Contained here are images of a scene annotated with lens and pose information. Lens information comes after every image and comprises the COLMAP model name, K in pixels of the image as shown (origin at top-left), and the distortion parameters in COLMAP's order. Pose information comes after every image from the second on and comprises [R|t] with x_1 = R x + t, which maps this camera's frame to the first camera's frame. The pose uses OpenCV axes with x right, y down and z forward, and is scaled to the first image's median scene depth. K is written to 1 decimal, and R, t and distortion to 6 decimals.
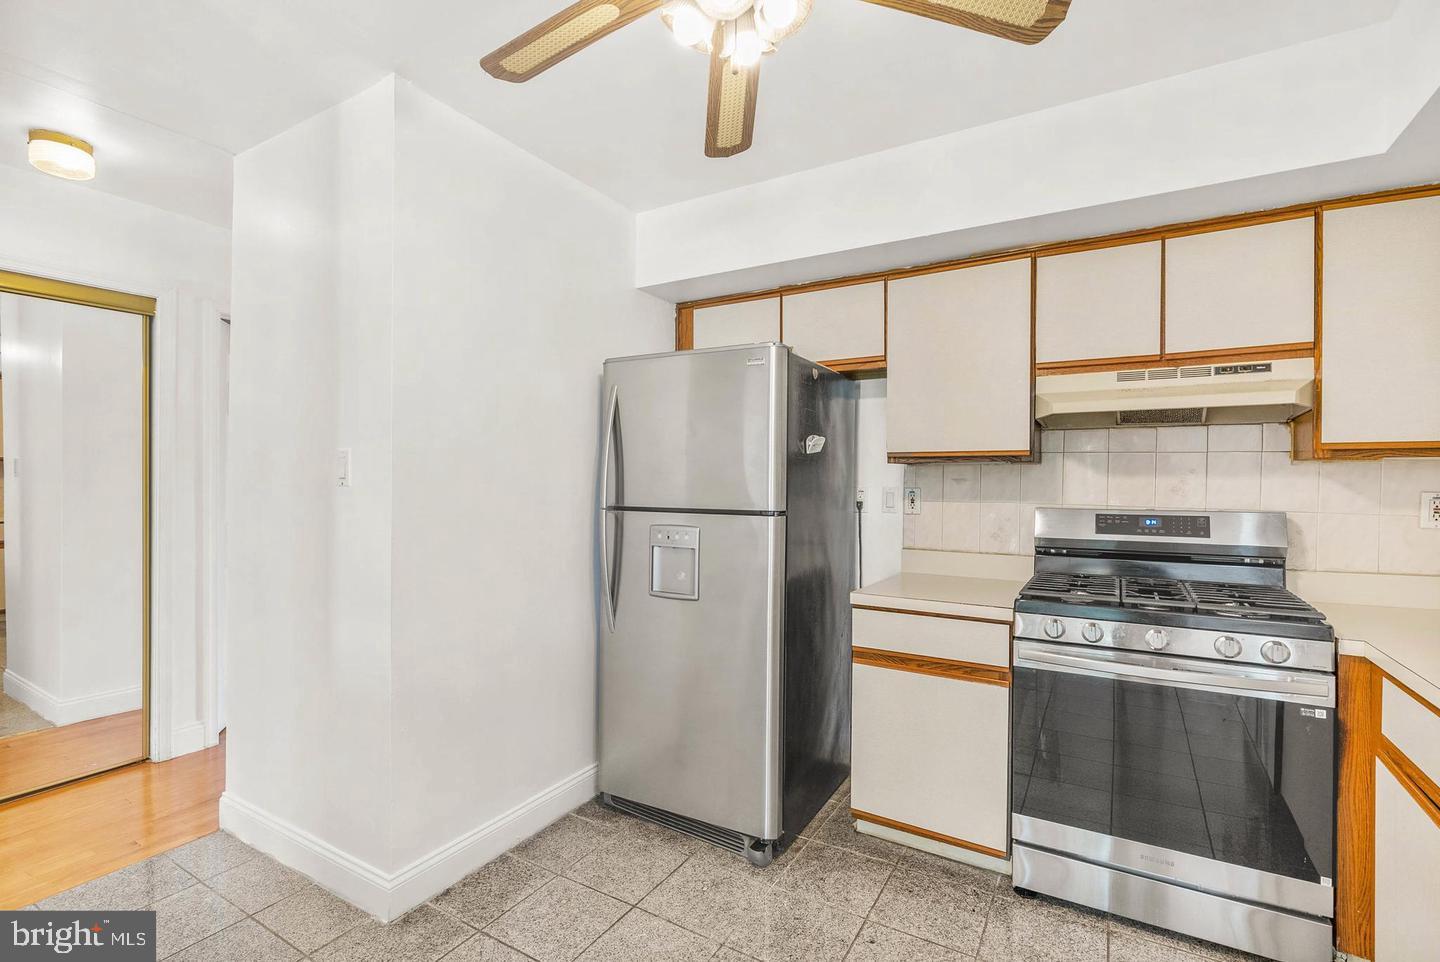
lens RADIAL K [[659.3, 0, 725.5], [0, 659.3, 481.4], [0, 0, 1]] dist [-0.008011, 0.003167]
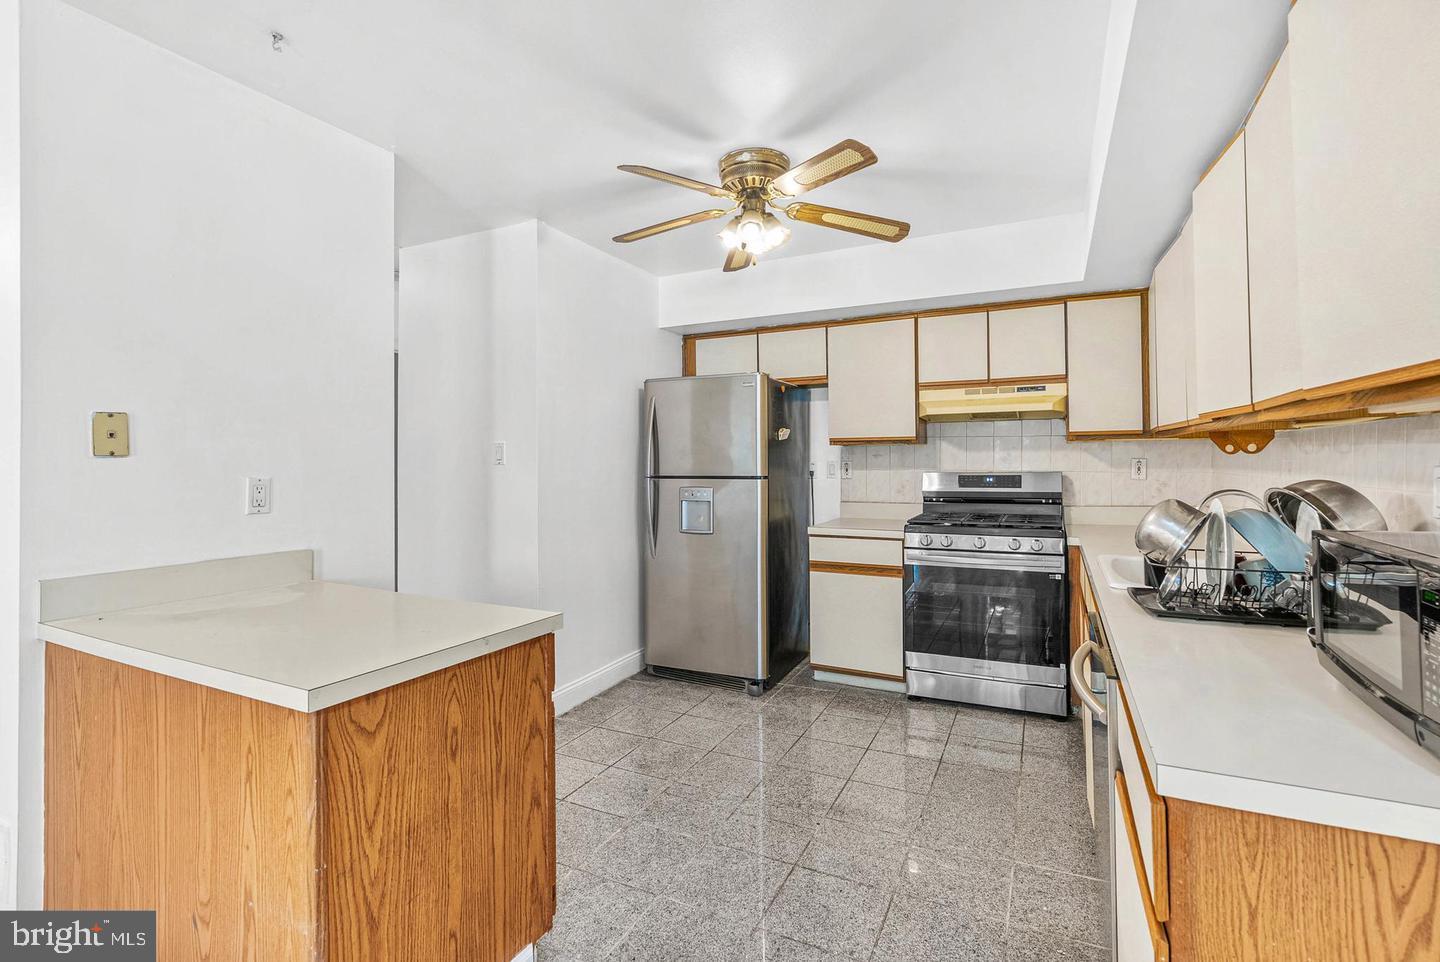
lens RADIAL K [[659.3, 0, 716.3], [0, 659.3, 451.8], [0, 0, 1]] dist [-0.008011, 0.003167]
pose [[0.997737, -0.013803, 0.065807, -0.138591], [0.014700, 0.999805, -0.013164, 0.004839], [-0.065613, 0.014102, 0.997746, -0.599733]]
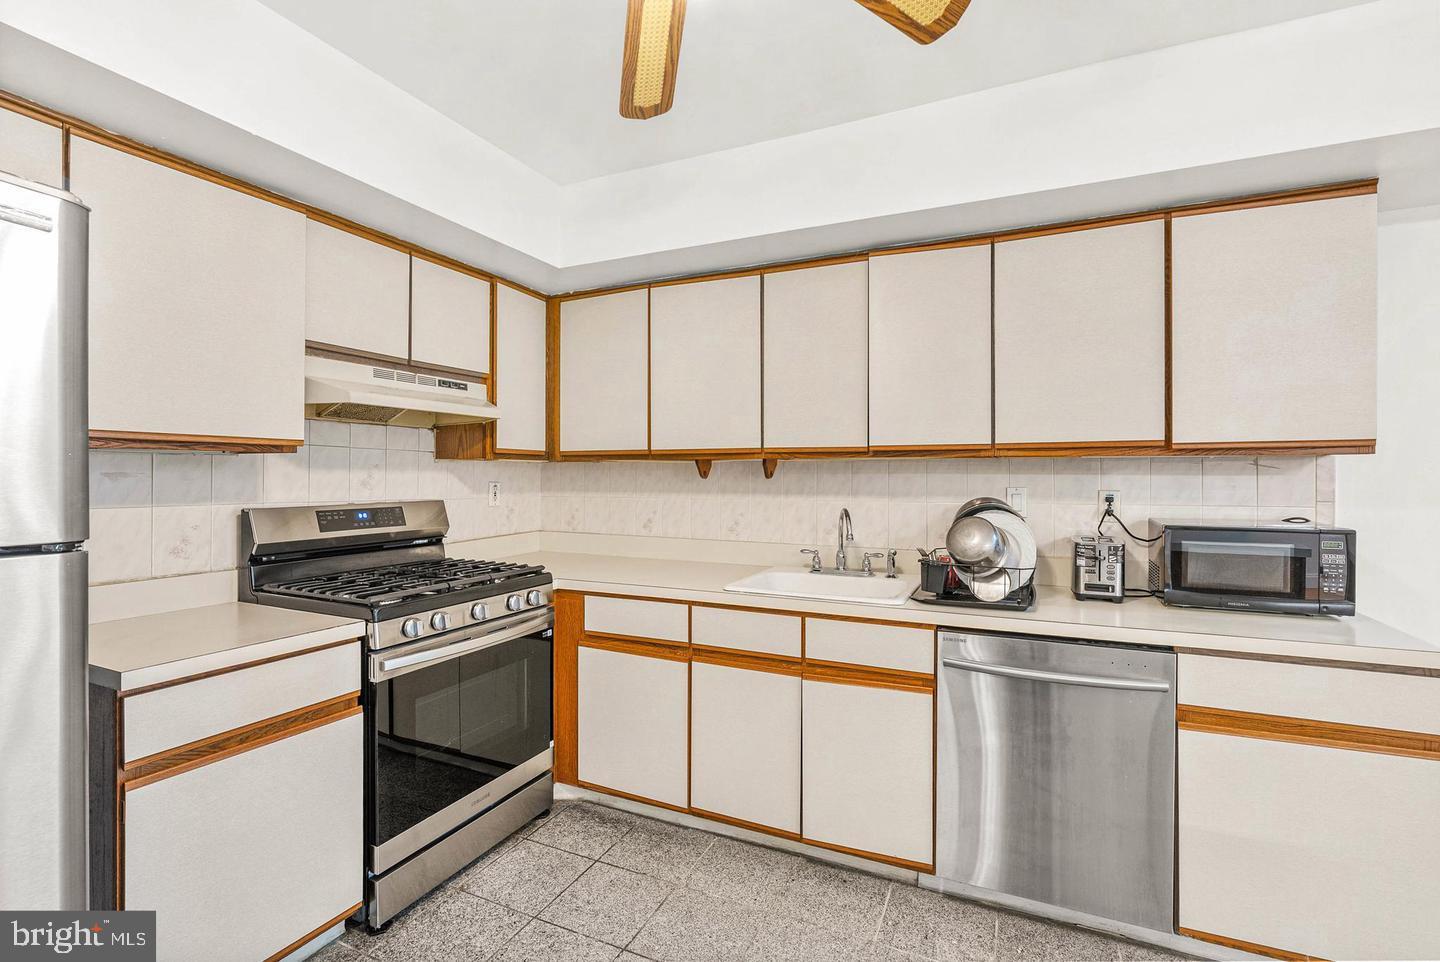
lens RADIAL K [[659.3, 0, 723.3], [0, 659.3, 473.4], [0, 0, 1]] dist [-0.008011, 0.003167]
pose [[-0.107628, -0.000822, 0.994191, -0.448610], [0.001941, 0.999998, 0.001037, -0.004052], [-0.994189, 0.002041, -0.107626, 0.560263]]
